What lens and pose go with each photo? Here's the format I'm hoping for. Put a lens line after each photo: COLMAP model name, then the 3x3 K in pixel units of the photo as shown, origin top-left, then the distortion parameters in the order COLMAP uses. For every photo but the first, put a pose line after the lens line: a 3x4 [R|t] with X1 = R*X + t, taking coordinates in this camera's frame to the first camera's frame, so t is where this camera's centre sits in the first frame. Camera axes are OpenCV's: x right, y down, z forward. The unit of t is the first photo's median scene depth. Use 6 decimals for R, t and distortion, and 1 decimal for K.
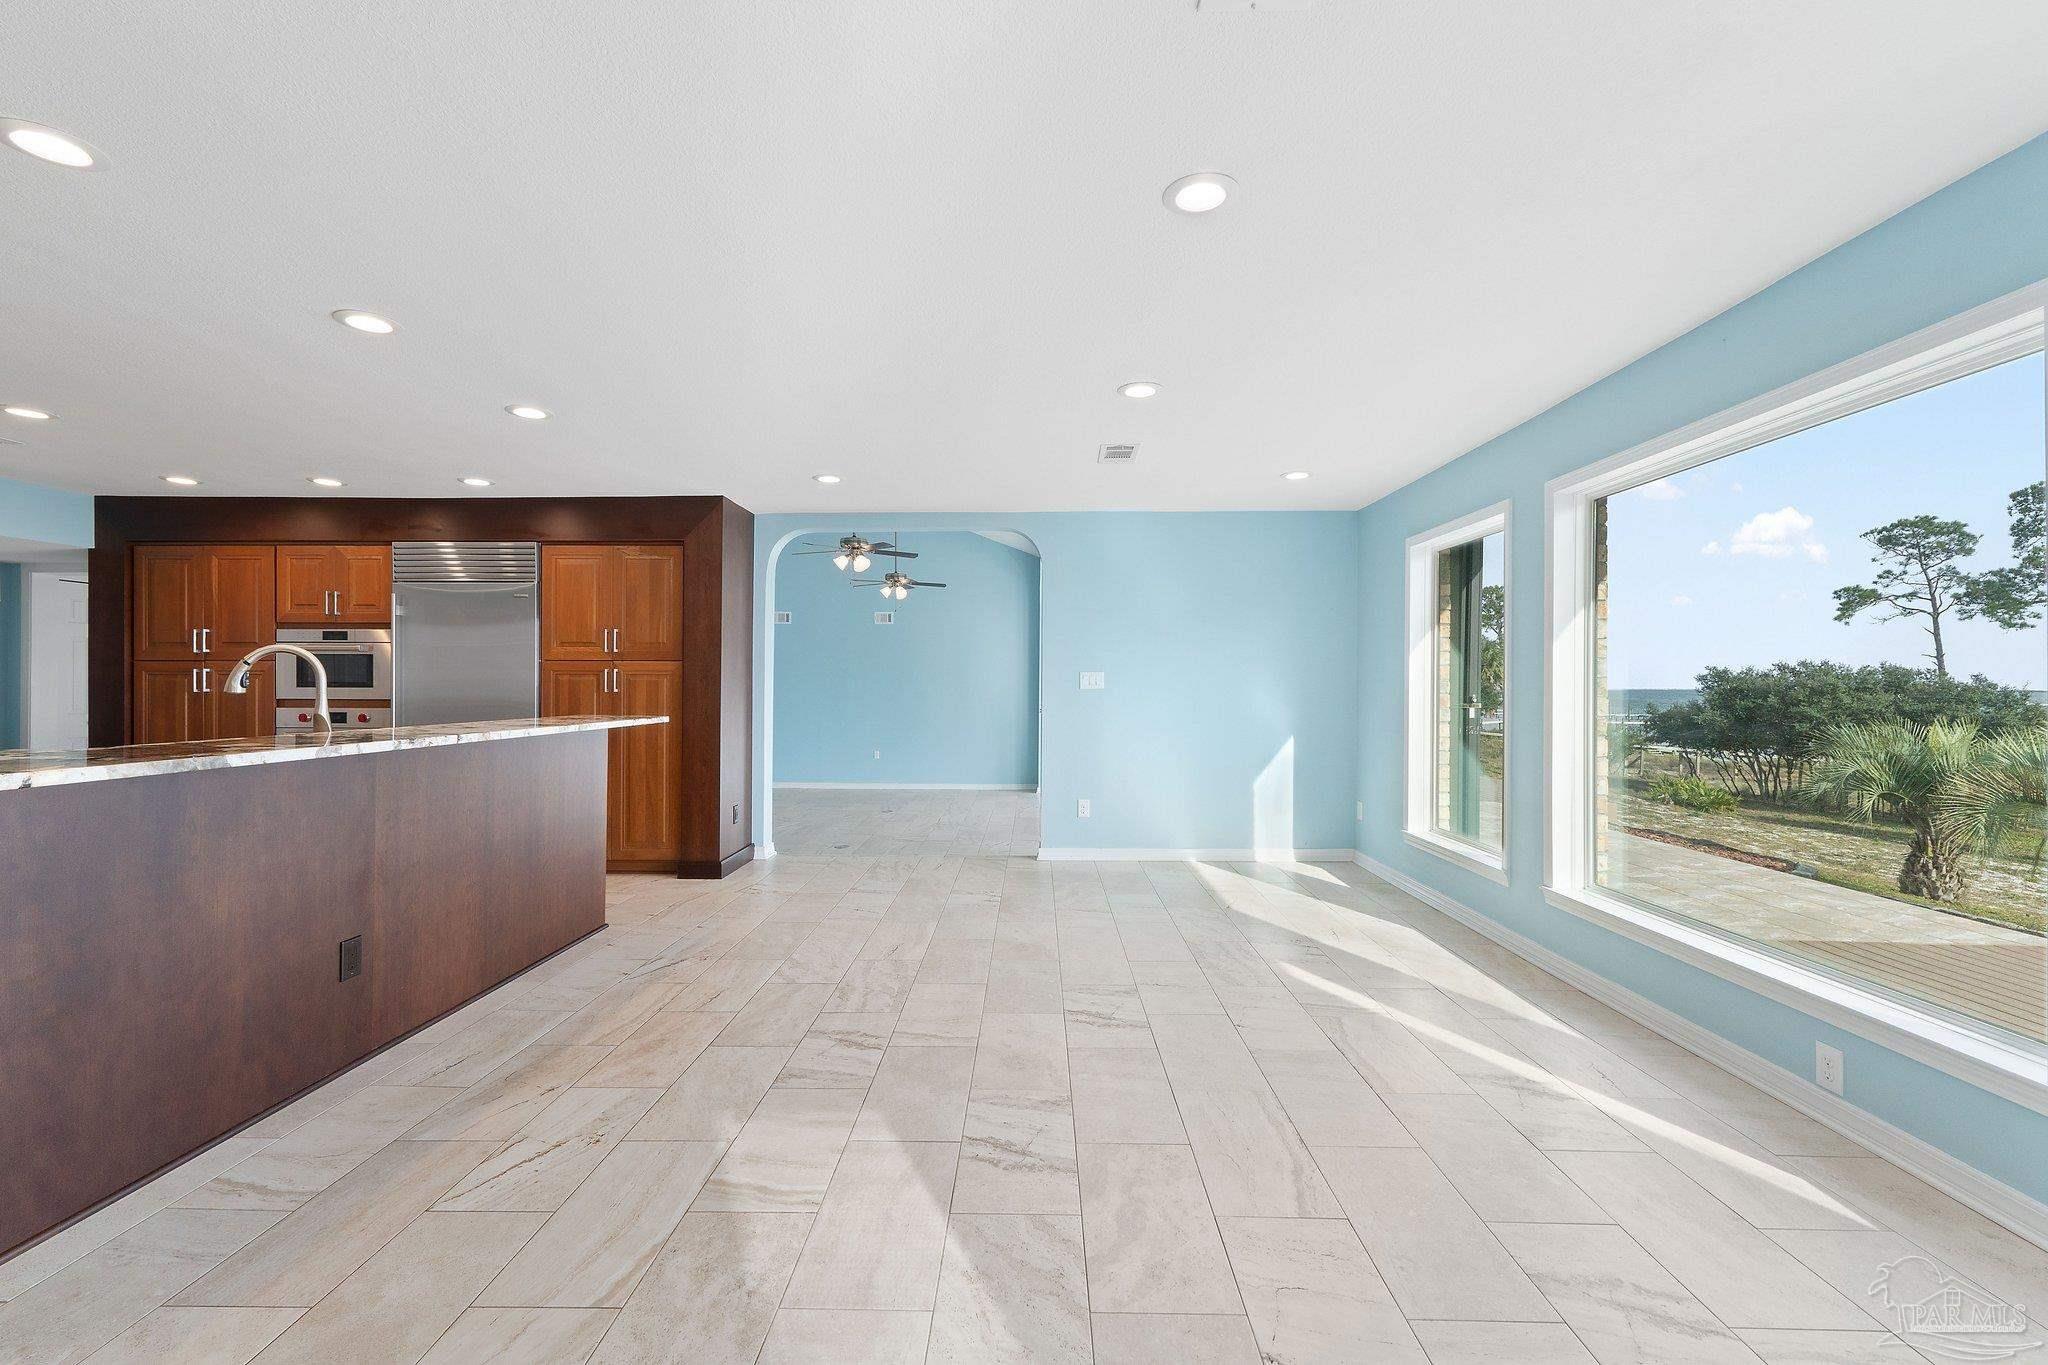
lens RADIAL K [[852.0, 0, 1024.7], [0, 852.0, 687.3], [0, 0, 1]] dist [0.004441, 0.000757]
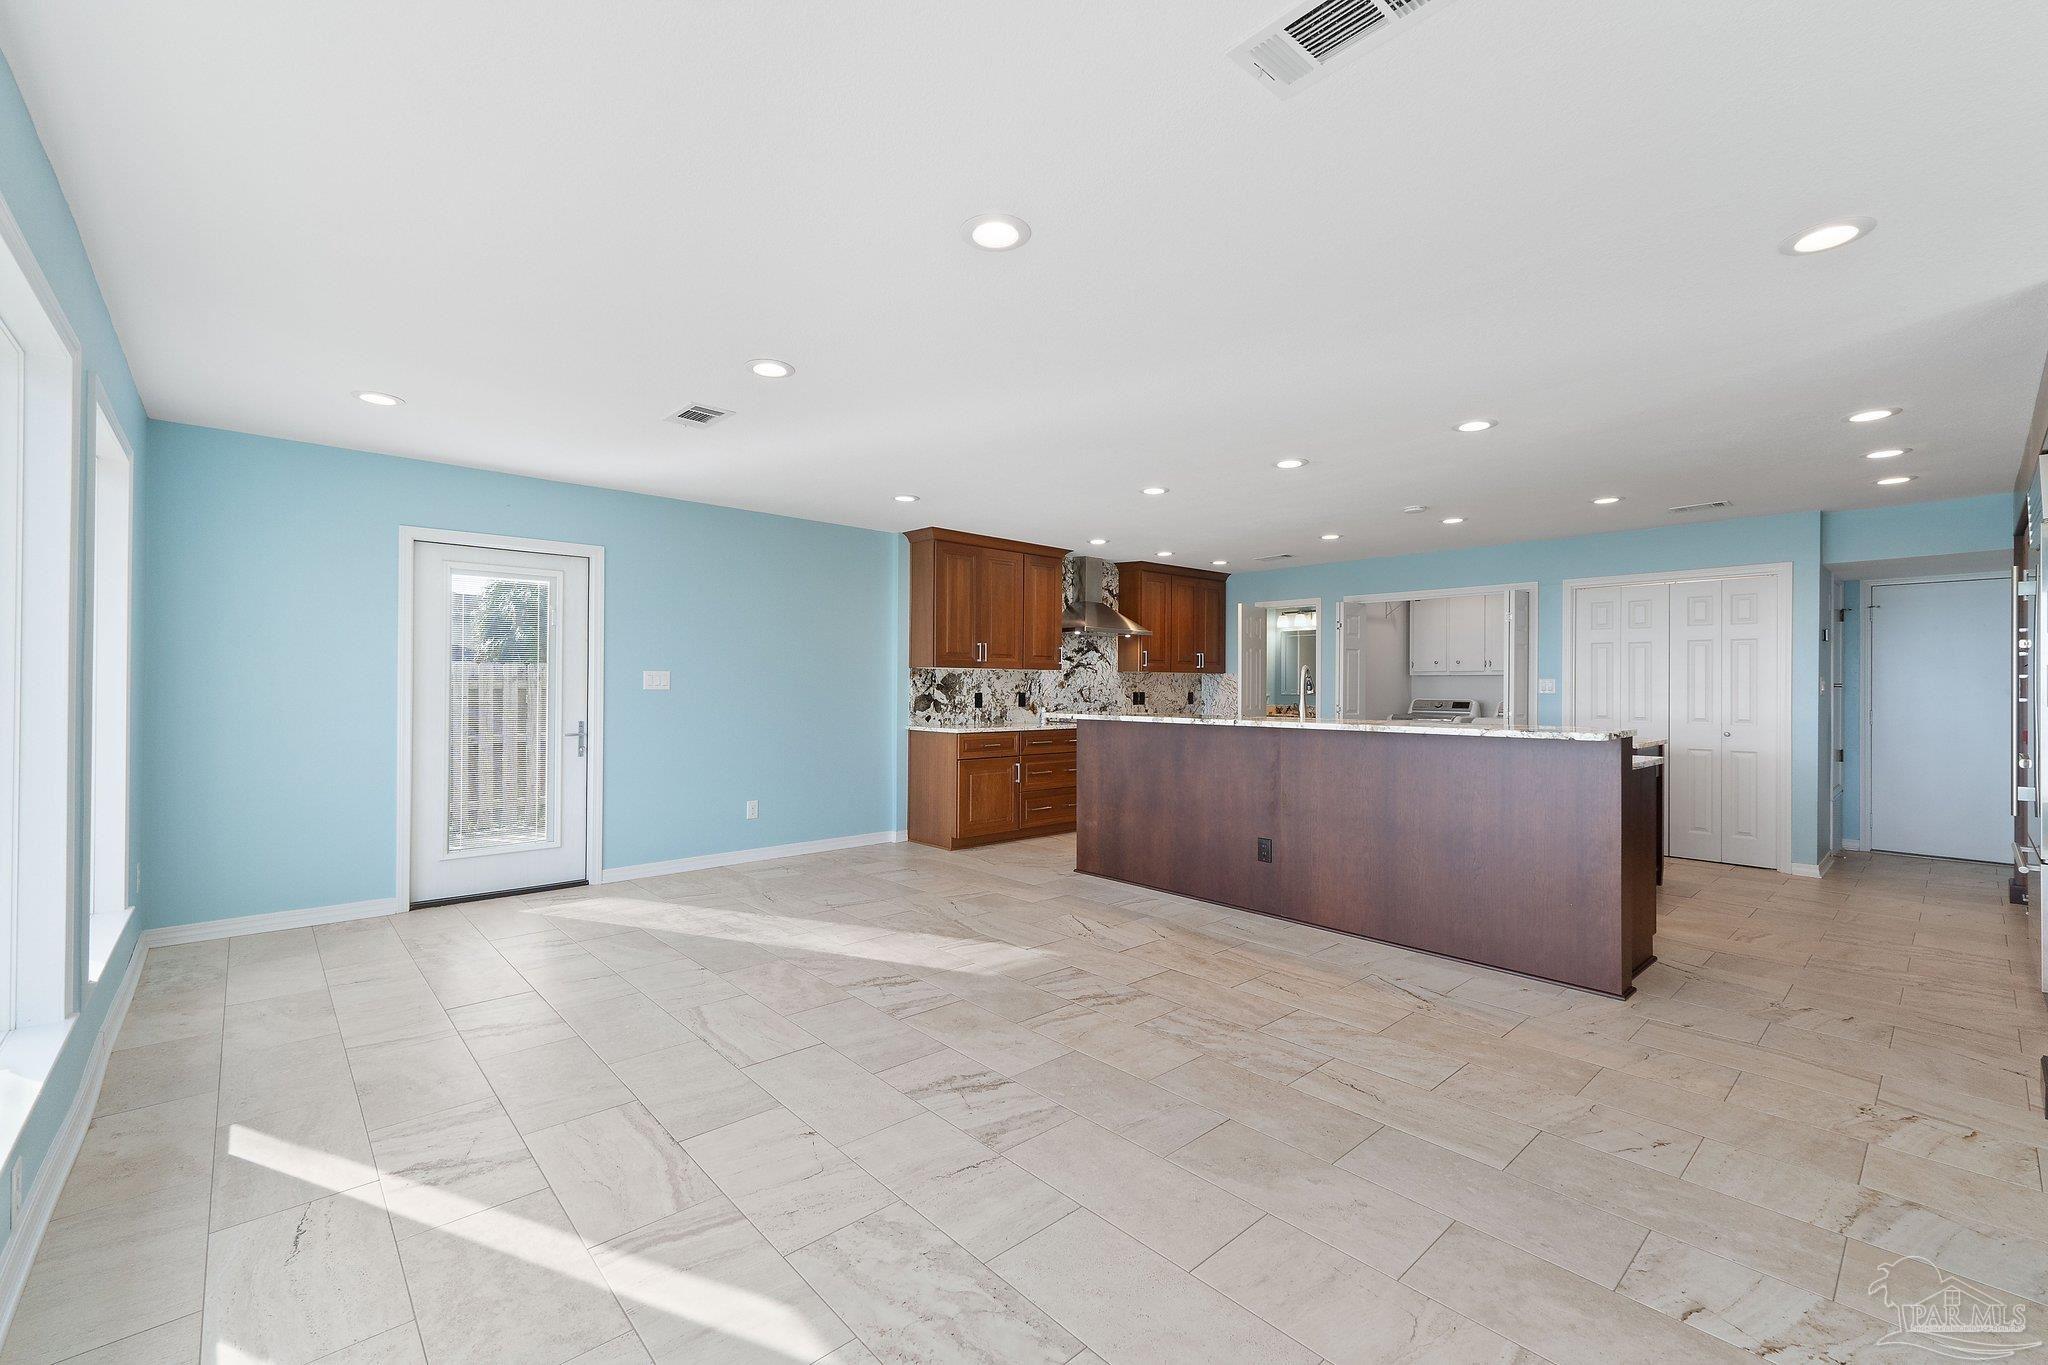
lens RADIAL K [[852.0, 0, 1032.8], [0, 852.0, 682.9], [0, 0, 1]] dist [0.004441, 0.000757]
pose [[-0.724062, -0.008795, -0.689679, 0.544471], [-0.008445, 0.999957, -0.003885, -0.005359], [0.689684, 0.003012, -0.724105, 1.441145]]
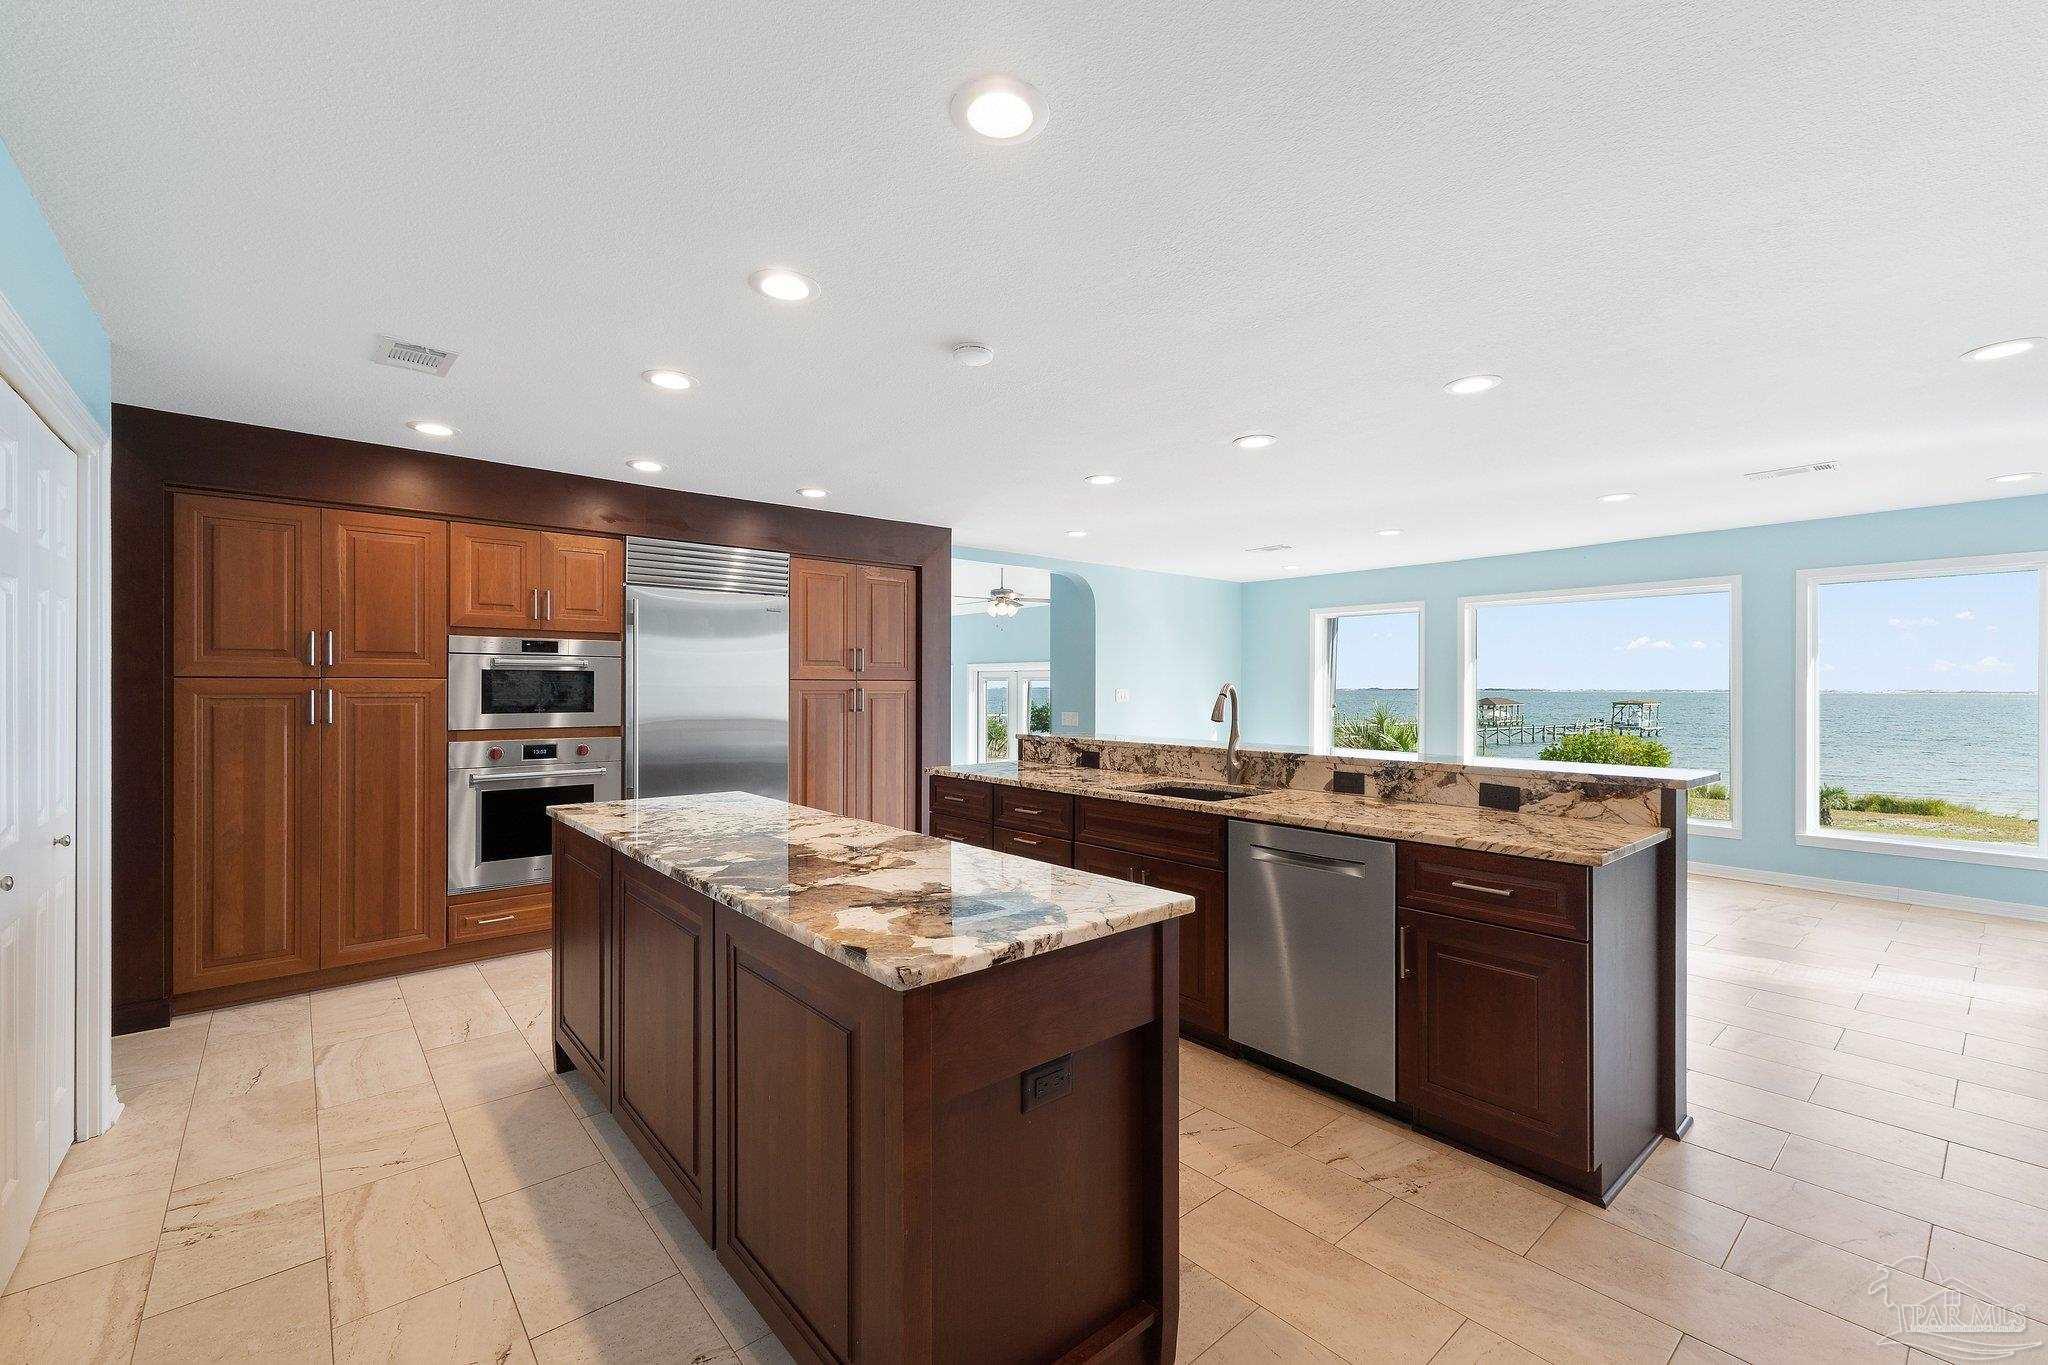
lens RADIAL K [[852.0, 0, 1025.2], [0, 852.0, 687.4], [0, 0, 1]] dist [0.004441, 0.000757]
pose [[0.746525, -0.001652, 0.665355, -1.511952], [0.000439, 0.999998, 0.001991, -0.037078], [-0.665357, -0.001194, 0.746524, 0.190419]]
